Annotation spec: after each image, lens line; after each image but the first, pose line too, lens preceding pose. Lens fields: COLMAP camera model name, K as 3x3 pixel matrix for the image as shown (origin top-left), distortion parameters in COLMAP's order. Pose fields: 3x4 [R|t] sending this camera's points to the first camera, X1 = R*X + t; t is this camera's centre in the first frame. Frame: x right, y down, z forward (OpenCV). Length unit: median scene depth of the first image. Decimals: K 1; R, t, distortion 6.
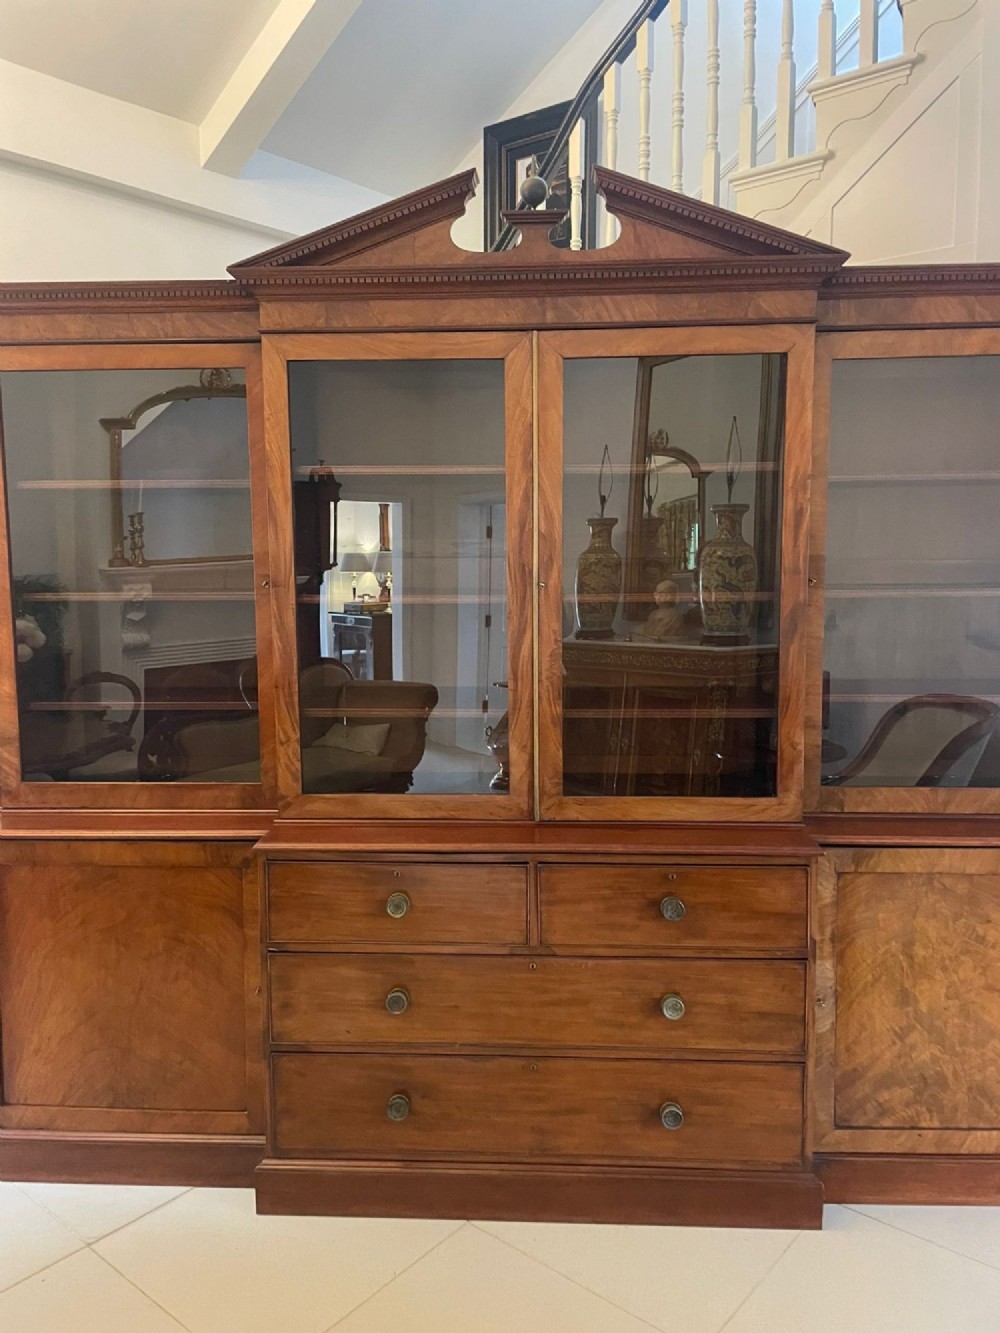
lens RADIAL K [[1058.1, 0, 466.4], [0, 1058.1, 649.9], [0, 0, 1]] dist [0.065222, -0.086485]
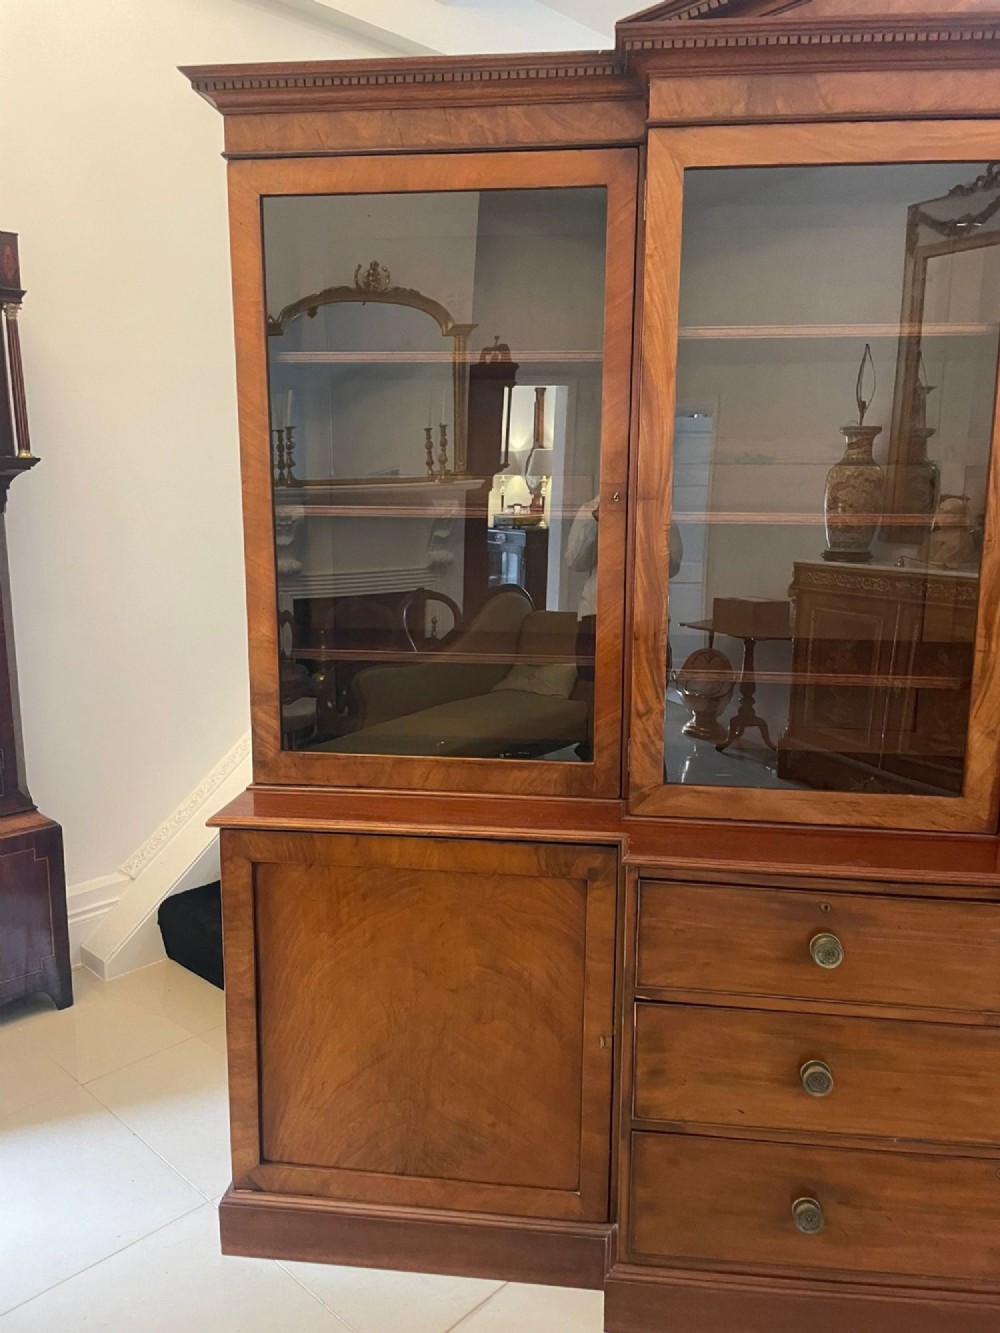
lens RADIAL K [[1058.1, 0, 440.1], [0, 1058.1, 651.5], [0, 0, 1]] dist [0.065222, -0.086485]
pose [[0.997315, 0.026430, -0.068292, -0.252552], [-0.020813, 0.996441, 0.081685, -0.011939], [0.070208, -0.080044, 0.994316, 0.255882]]
